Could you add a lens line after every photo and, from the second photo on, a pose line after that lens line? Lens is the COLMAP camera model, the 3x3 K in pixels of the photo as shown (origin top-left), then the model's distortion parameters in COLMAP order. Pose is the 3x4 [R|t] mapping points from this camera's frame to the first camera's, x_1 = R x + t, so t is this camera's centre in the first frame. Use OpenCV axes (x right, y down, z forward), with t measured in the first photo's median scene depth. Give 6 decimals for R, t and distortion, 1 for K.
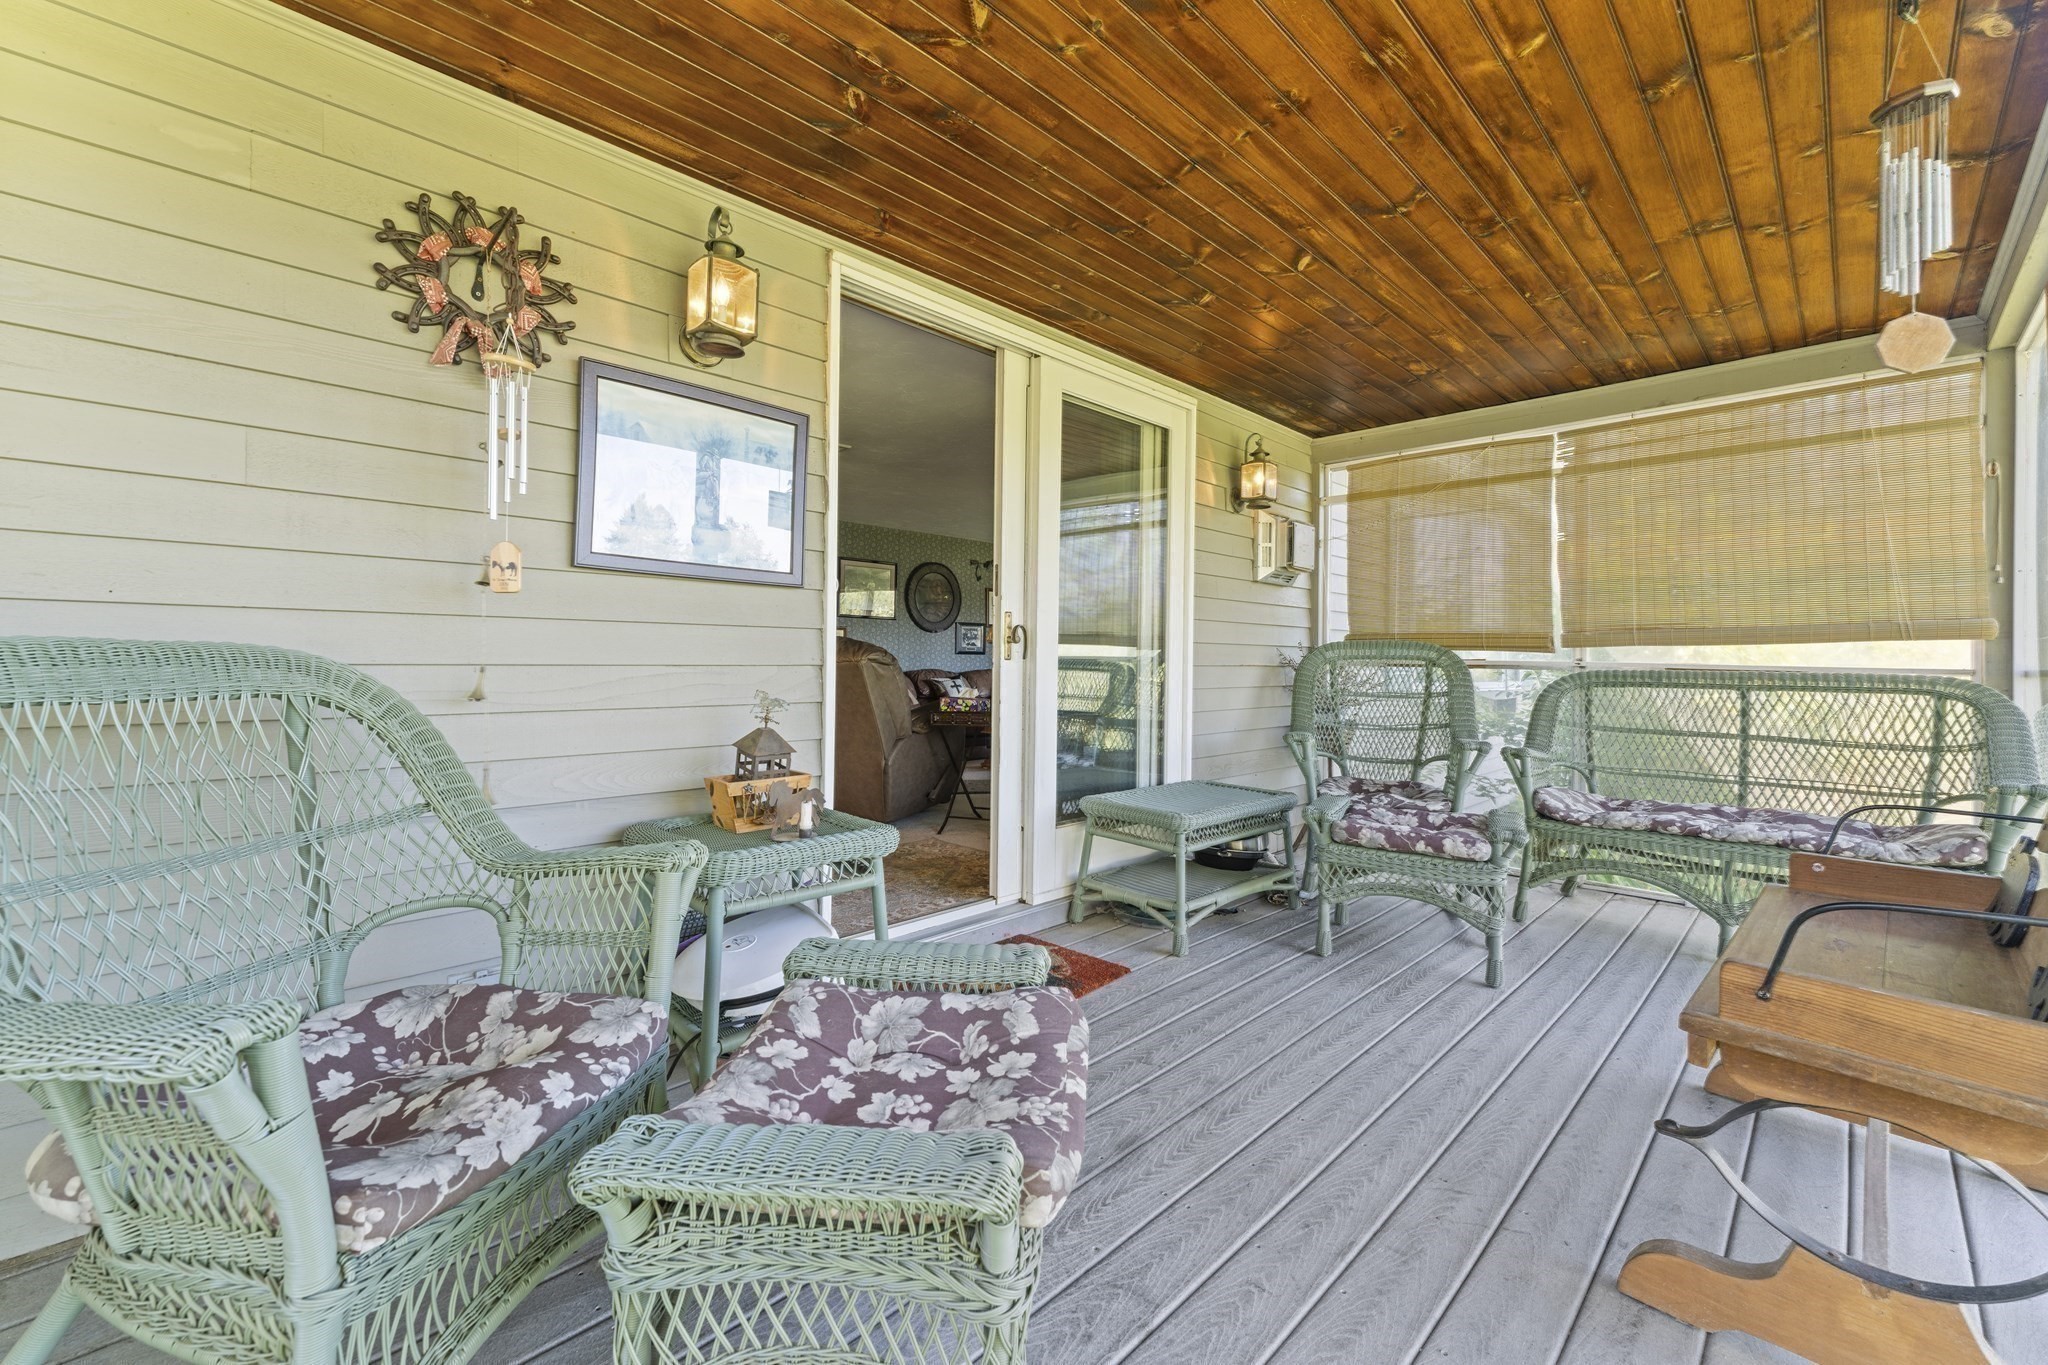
lens RADIAL K [[835.9, 0, 1021.6], [0, 835.9, 668.9], [0, 0, 1]] dist [0.001932, 0.000170]
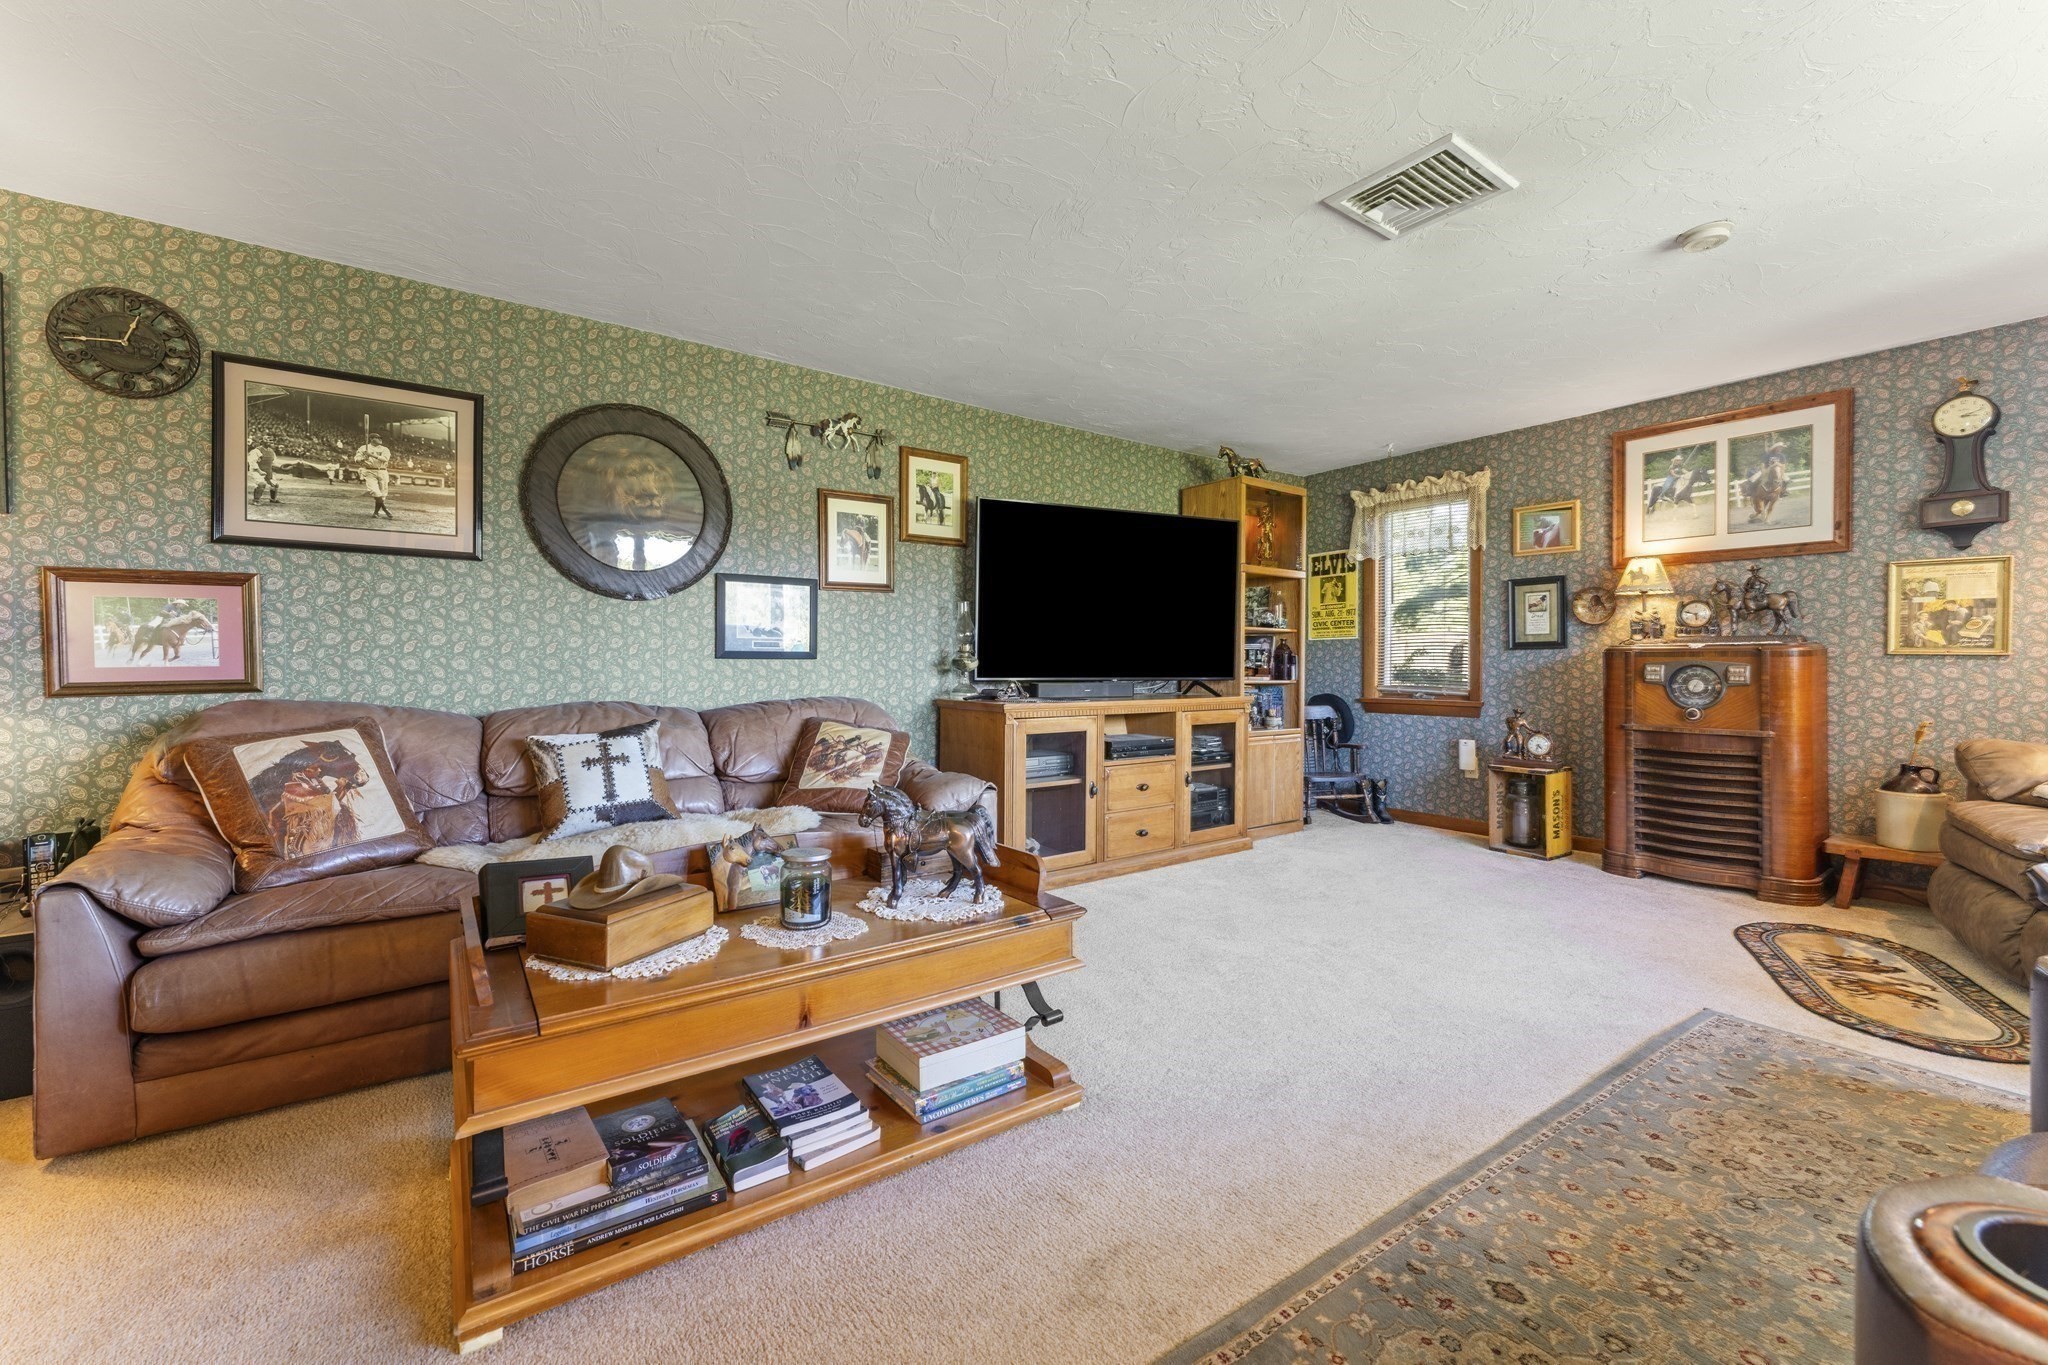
lens RADIAL K [[835.9, 0, 1028.0], [0, 835.9, 668.4], [0, 0, 1]] dist [0.001932, 0.000170]
pose [[0.987724, -0.002485, -0.156191, 0.123915], [0.002250, 0.999996, -0.001681, -0.012696], [0.156194, 0.001309, 0.987725, 0.677487]]
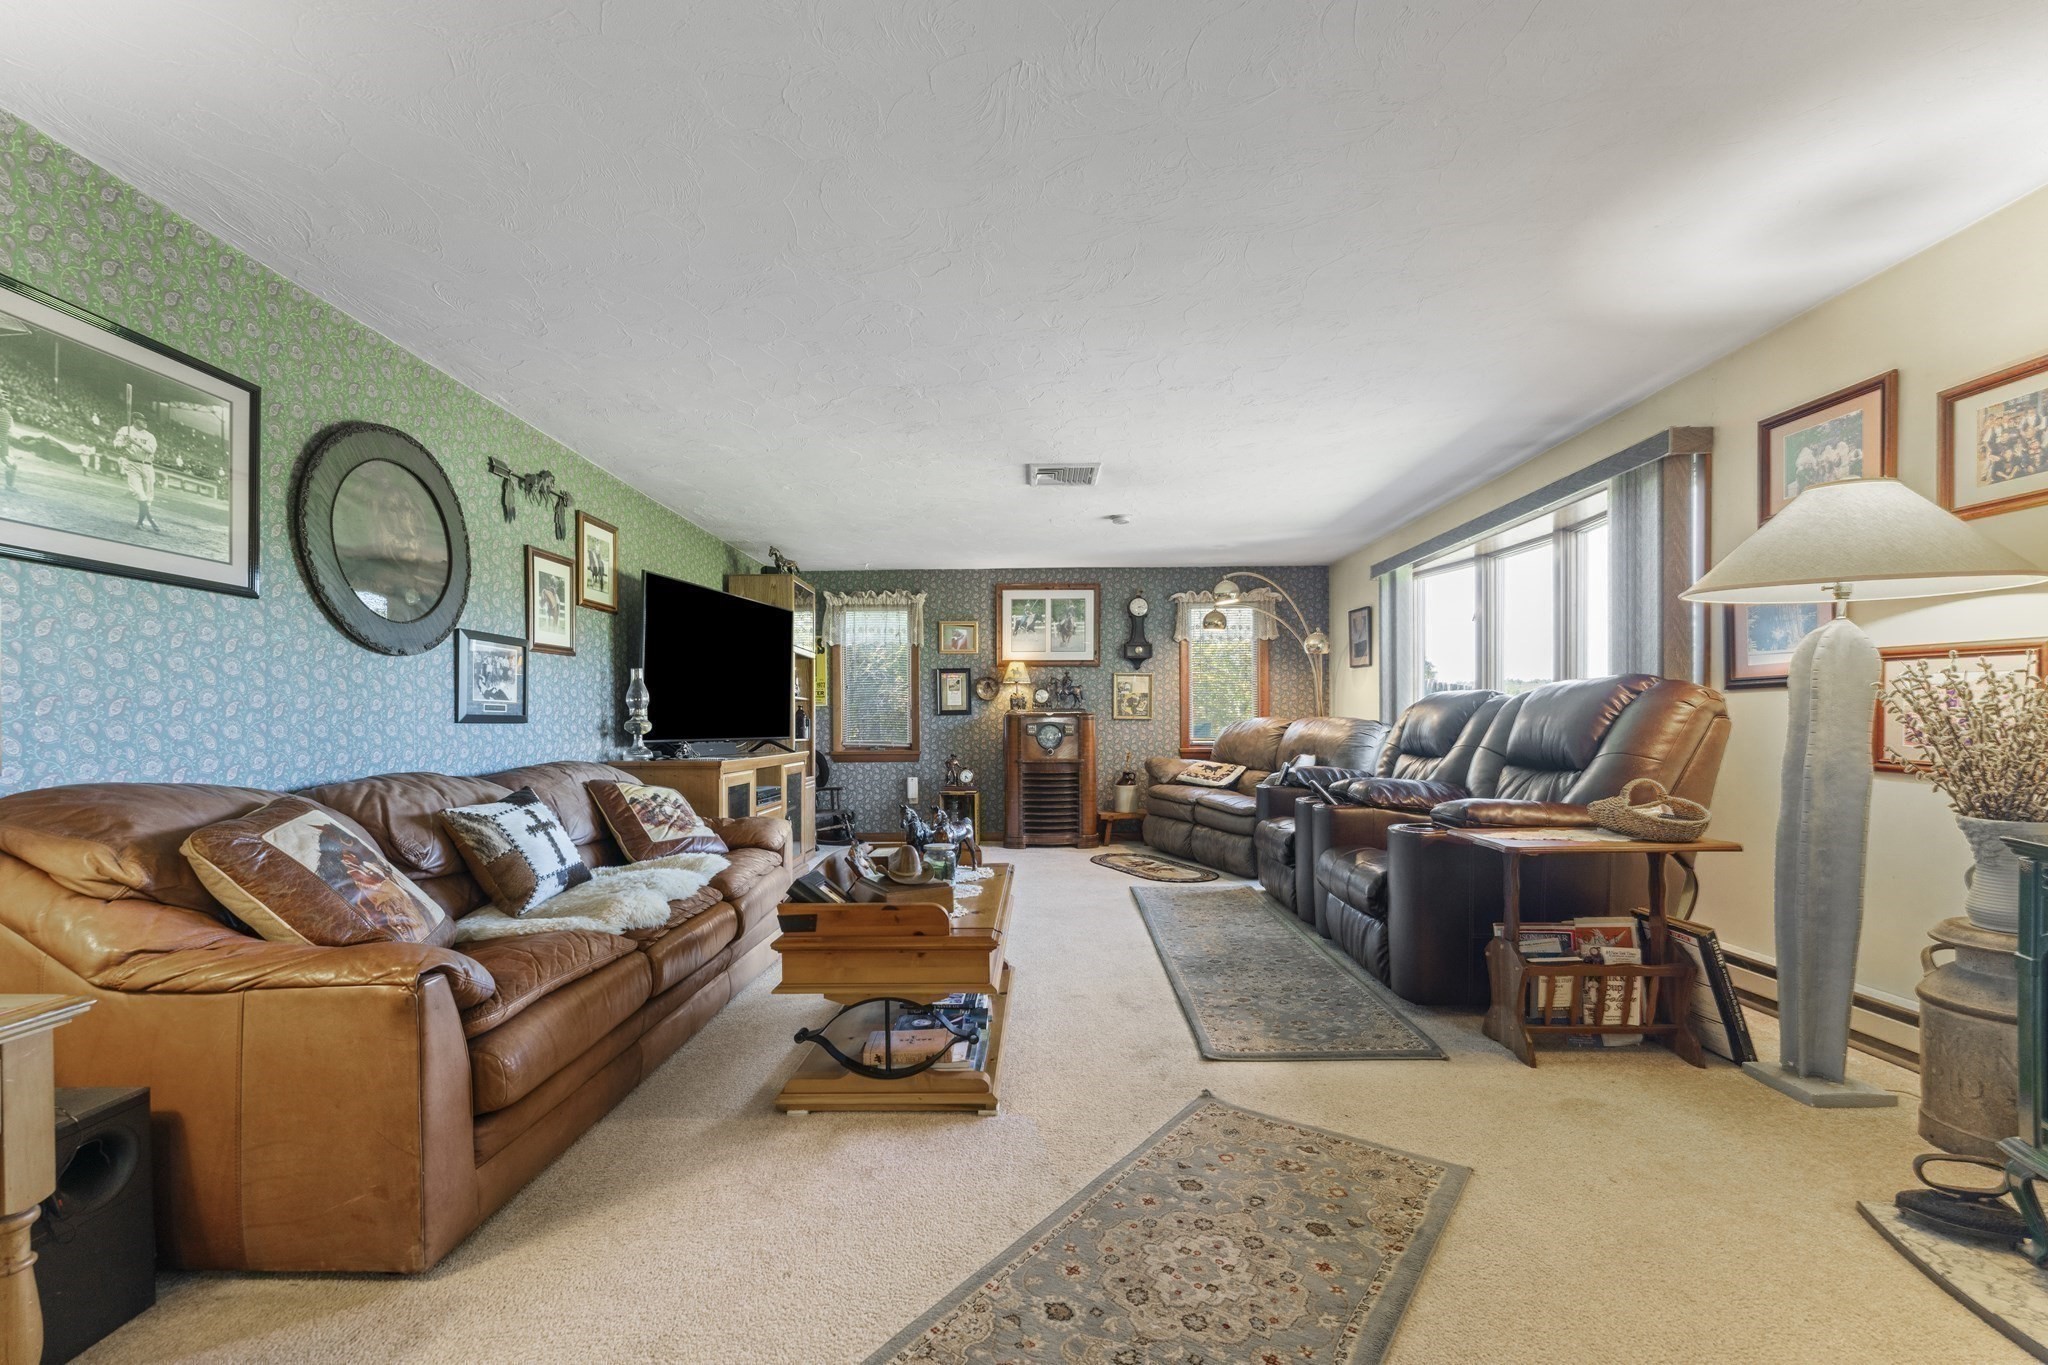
lens RADIAL K [[835.9, 0, 1025.7], [0, 835.9, 737.9], [0, 0, 1]] dist [0.001932, 0.000170]
pose [[0.716193, -0.019866, 0.697620, -0.157693], [0.012787, 0.999801, 0.015344, -0.014297], [-0.697785, -0.002069, 0.716304, 0.618432]]
